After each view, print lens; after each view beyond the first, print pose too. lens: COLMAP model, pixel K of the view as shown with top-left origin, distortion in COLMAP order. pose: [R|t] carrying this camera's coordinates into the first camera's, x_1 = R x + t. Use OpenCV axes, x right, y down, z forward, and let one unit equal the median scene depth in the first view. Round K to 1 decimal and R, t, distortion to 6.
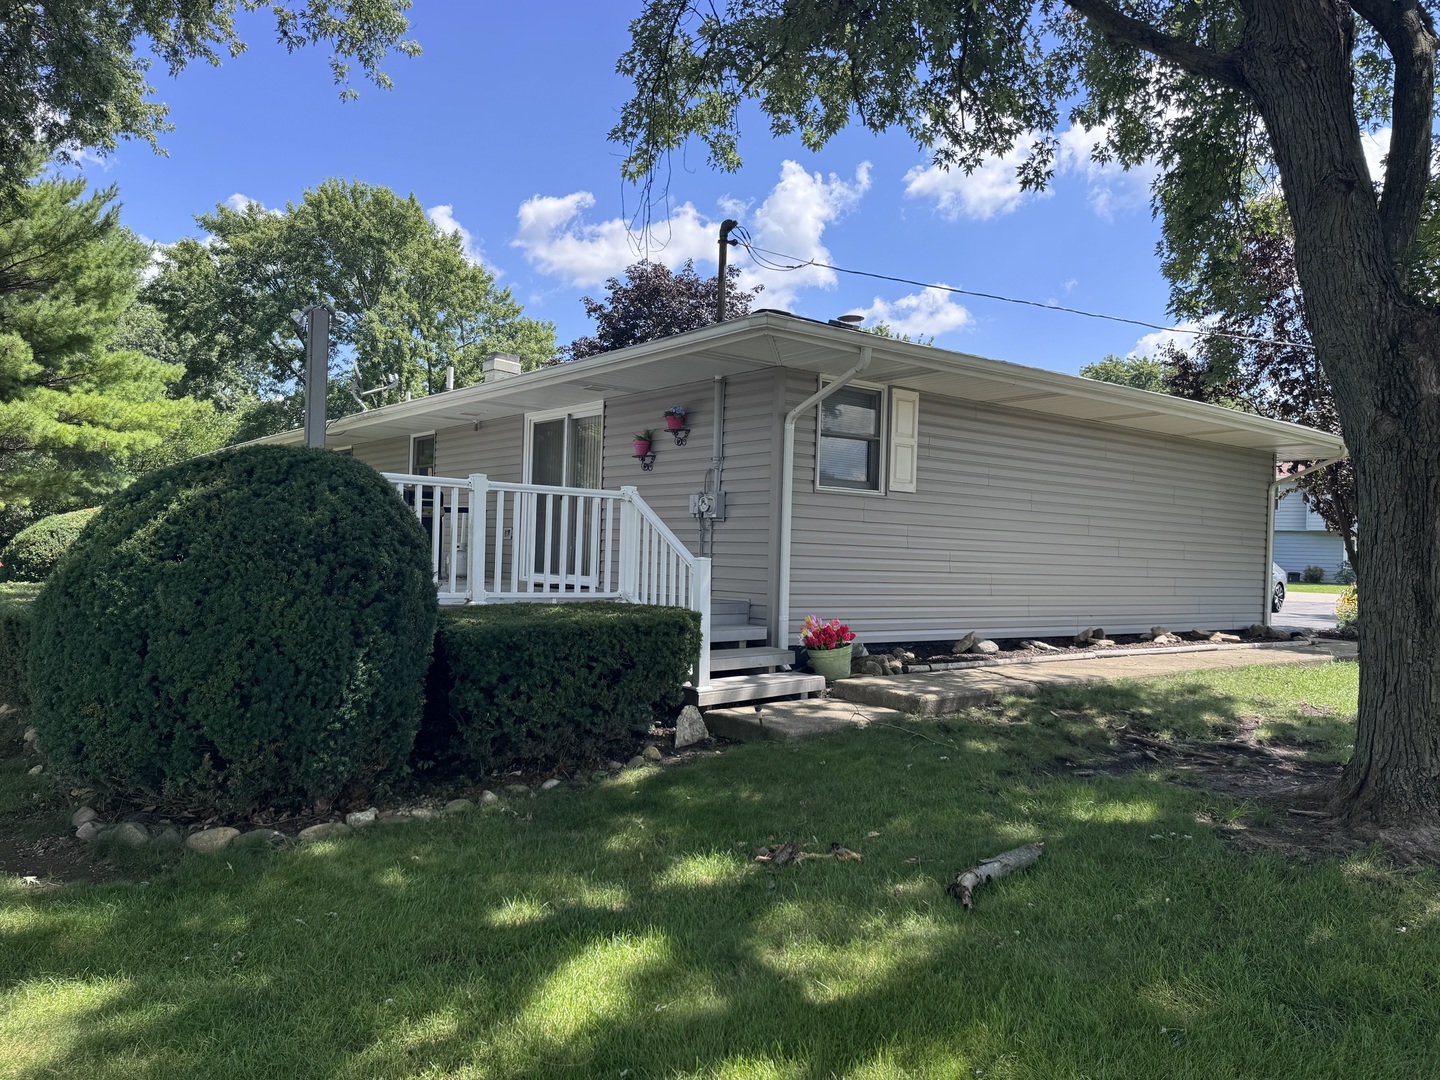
lens RADIAL K [[1024.1, 0, 724.2], [0, 1024.1, 544.2], [0, 0, 1]] dist [0.028263, -0.051398]
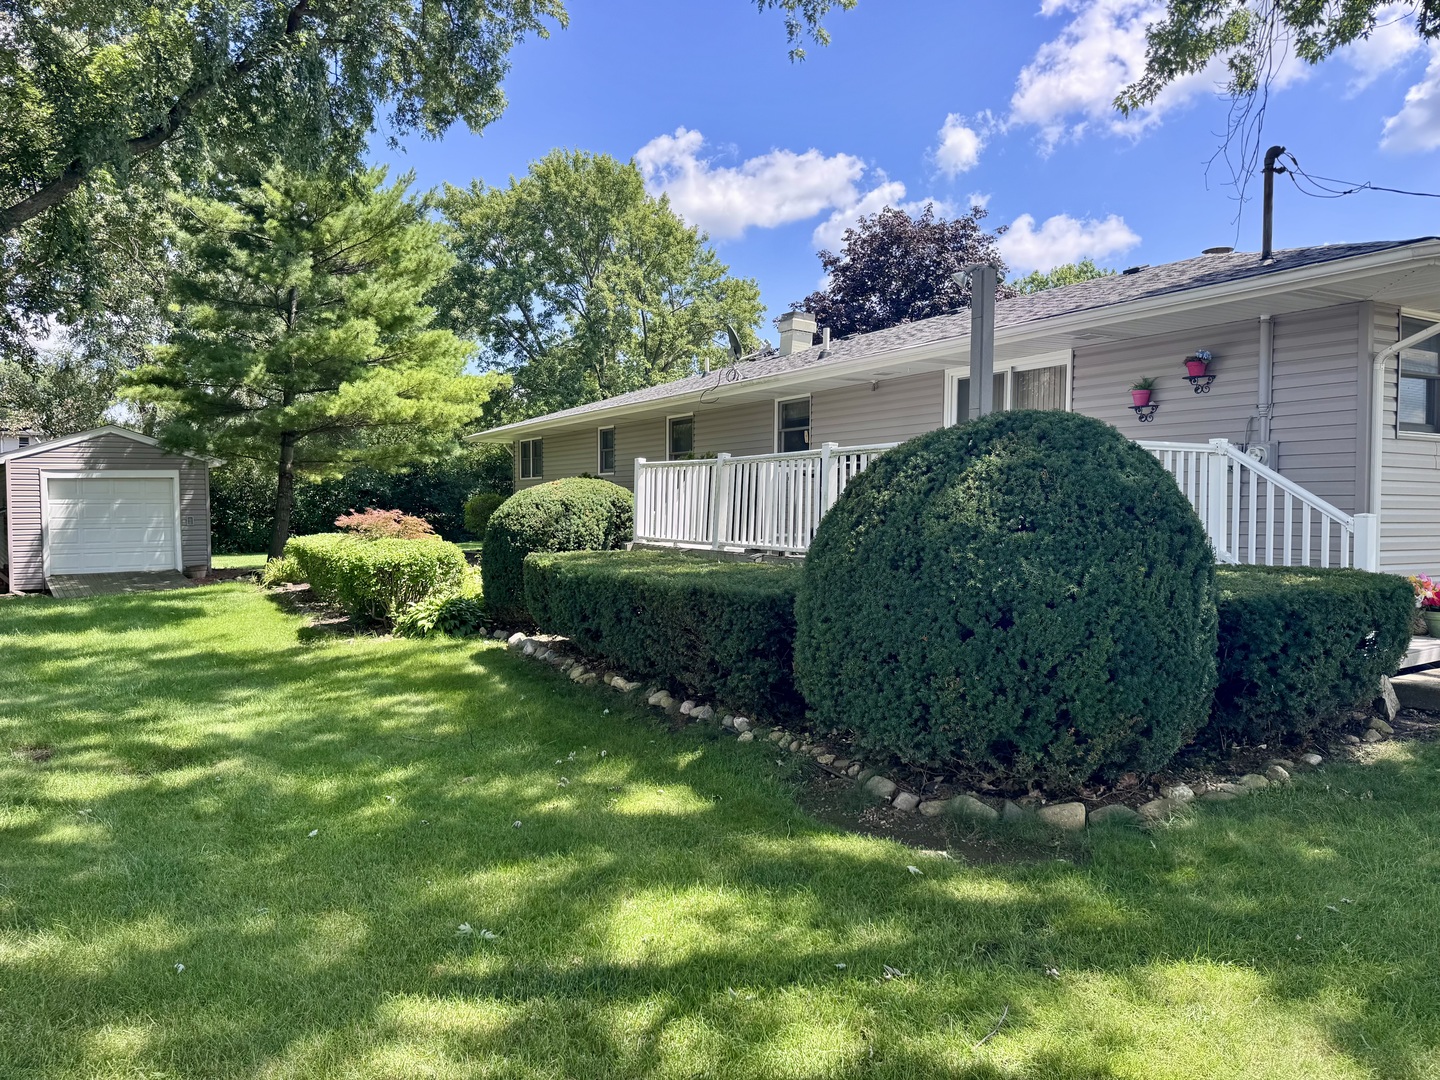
lens RADIAL K [[1024.1, 0, 709.1], [0, 1024.1, 543.1], [0, 0, 1]] dist [0.028263, -0.051398]
pose [[0.988231, -0.021615, -0.151432, -0.148695], [0.027961, 0.998812, 0.039905, -0.004251], [0.150390, -0.043670, 0.987662, -0.000320]]
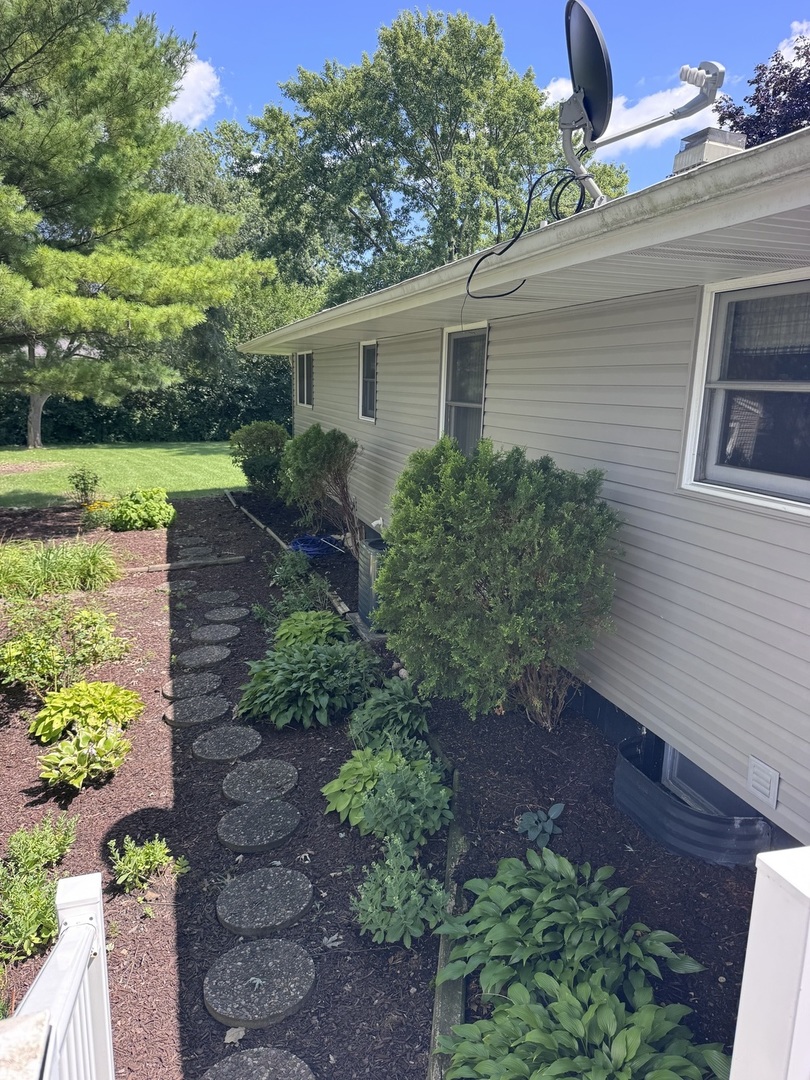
lens RADIAL K [[768.1, 0, 403.4], [0, 768.1, 539.6], [0, 0, 1]] dist [0.028263, -0.051398]
pose [[0.936971, 0.062514, -0.343769, -0.204995], [0.006674, 0.980483, 0.196493, -0.049137], [0.349343, -0.186402, 0.918267, 0.482714]]
